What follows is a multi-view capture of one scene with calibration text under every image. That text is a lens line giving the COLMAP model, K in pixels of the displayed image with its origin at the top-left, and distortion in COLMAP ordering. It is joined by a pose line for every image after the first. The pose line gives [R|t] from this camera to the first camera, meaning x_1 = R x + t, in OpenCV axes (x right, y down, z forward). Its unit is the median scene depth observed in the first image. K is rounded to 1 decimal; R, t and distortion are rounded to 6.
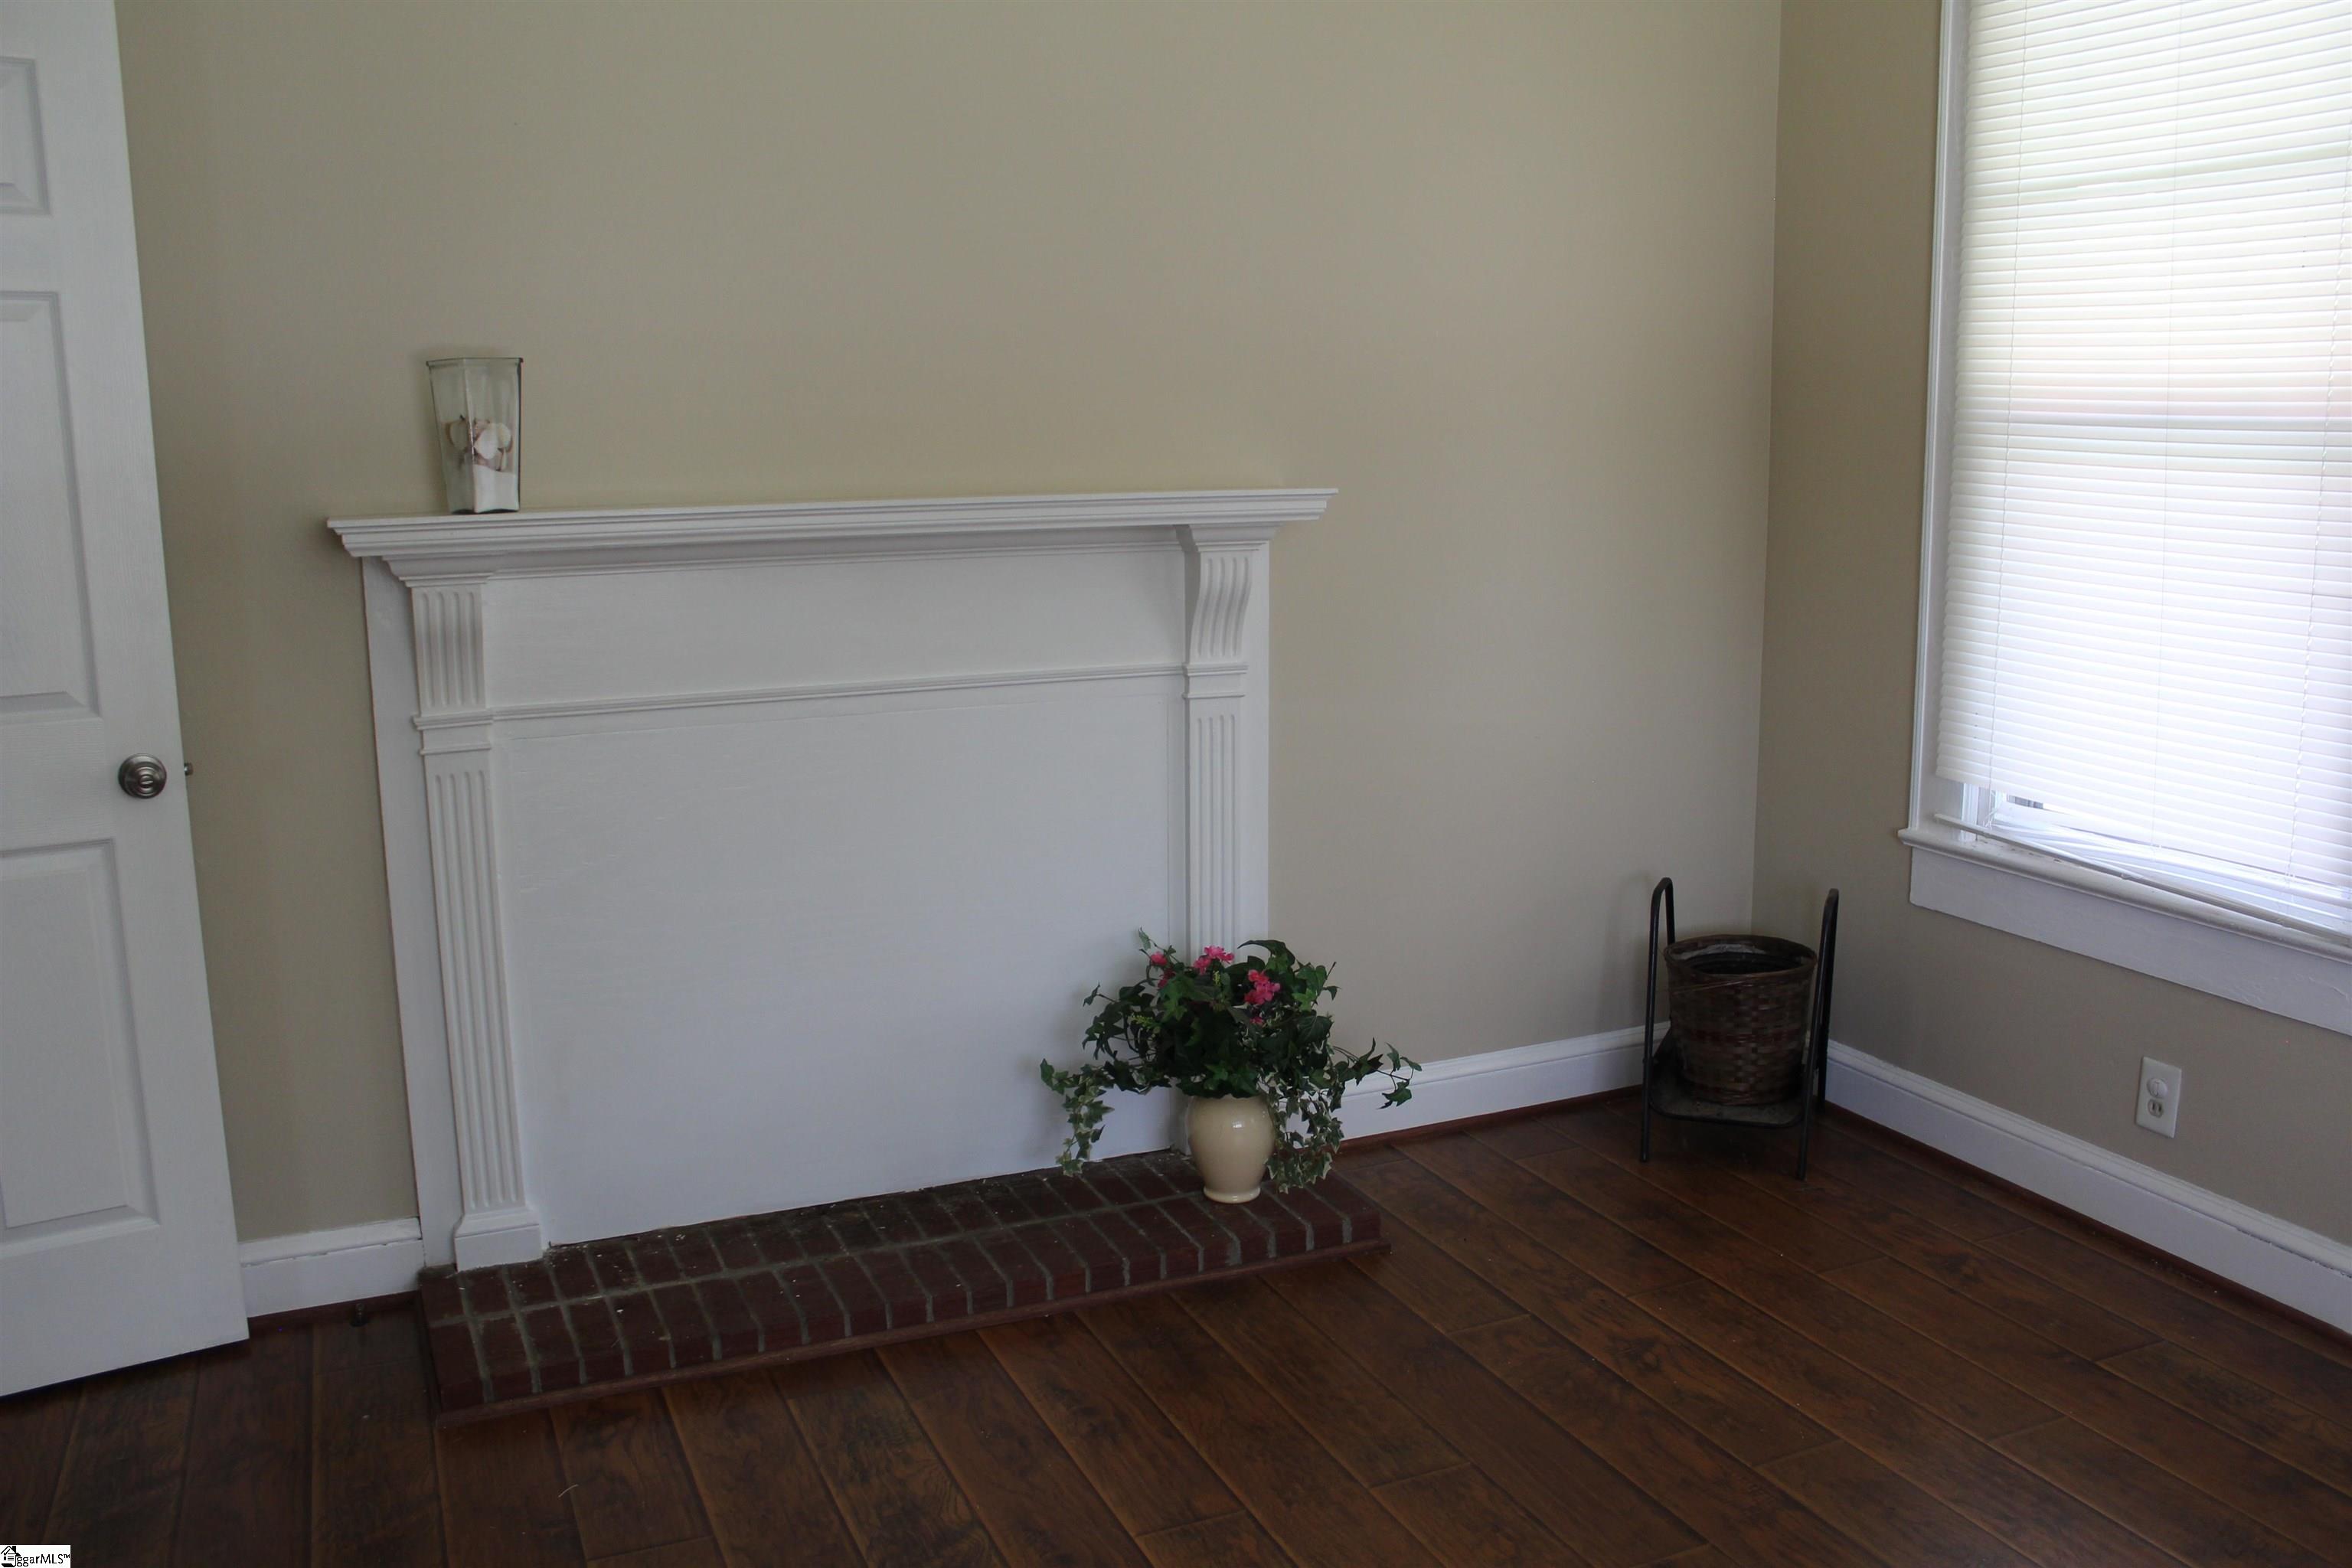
lens RADIAL K [[1979.3, 0, 1176.0], [0, 1979.3, 784.0], [0, 0, 1]] dist [-0.006546, -0.005940]
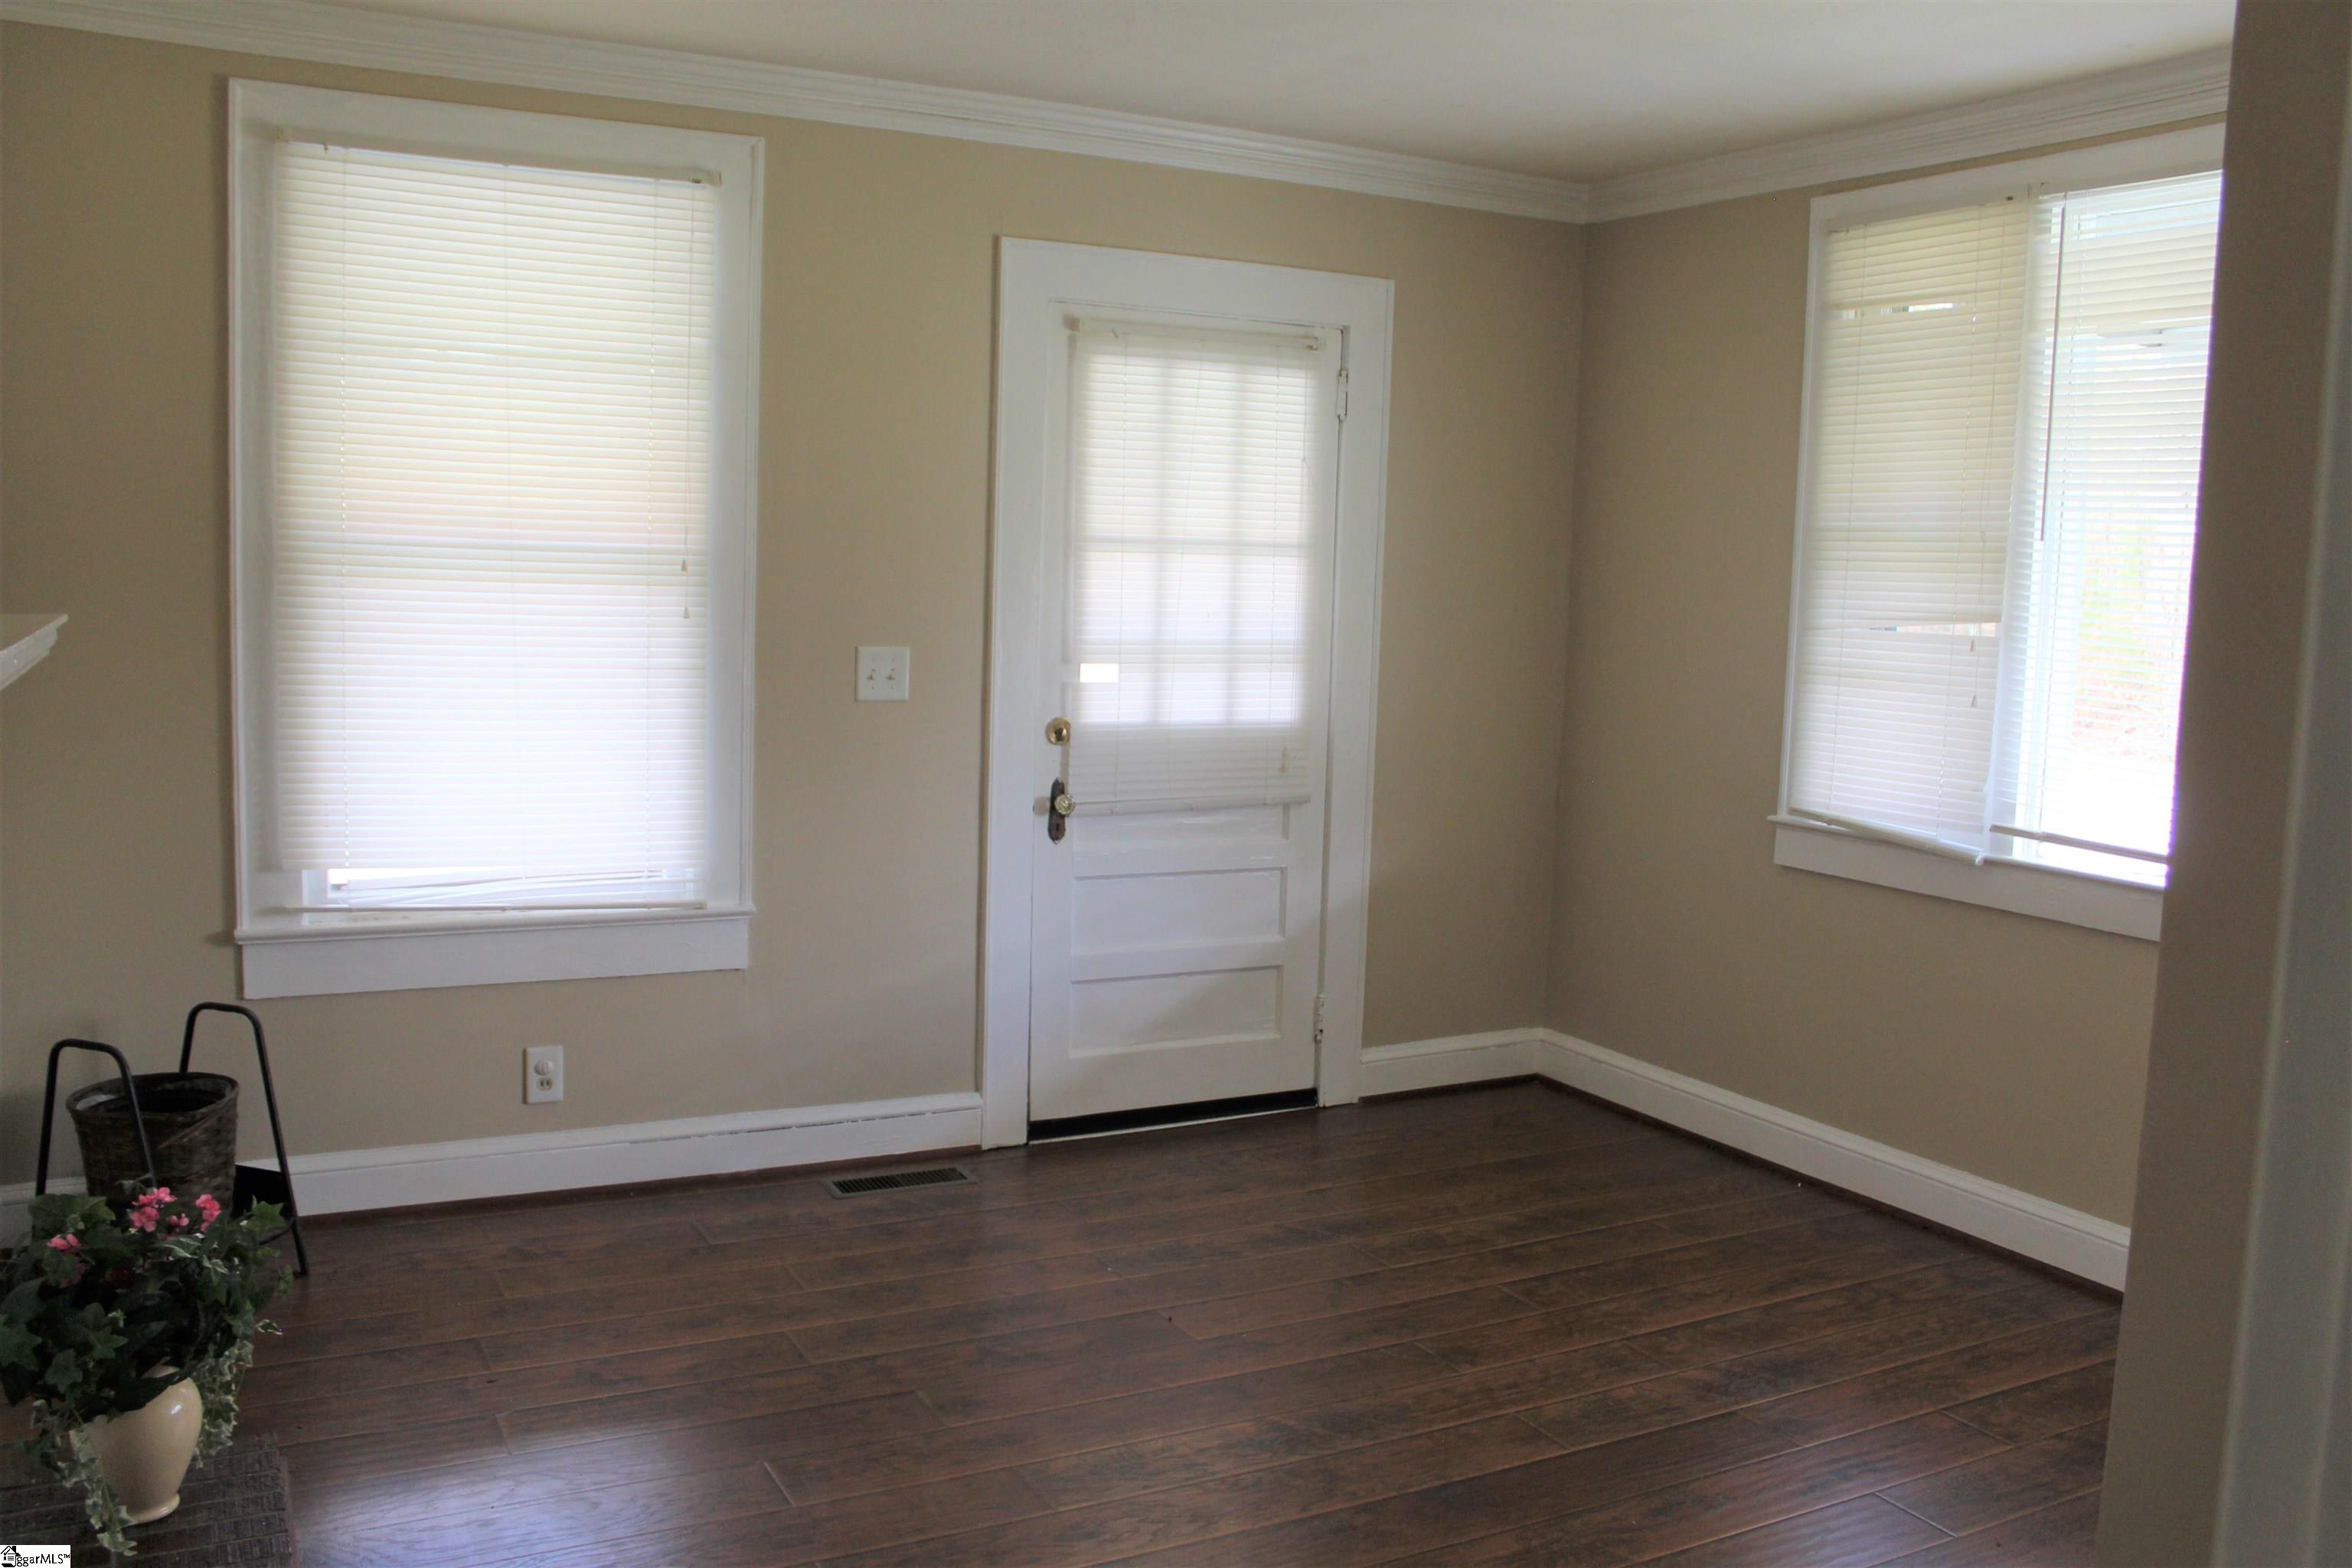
lens RADIAL K [[1979.3, 0, 1176.0], [0, 1979.3, 784.0], [0, 0, 1]] dist [-0.006546, -0.005940]
pose [[-0.069418, -0.089058, 0.993604, -0.771385], [0.154283, 0.983065, 0.098892, -0.087347], [-0.985585, 0.160161, -0.054503, 0.637786]]
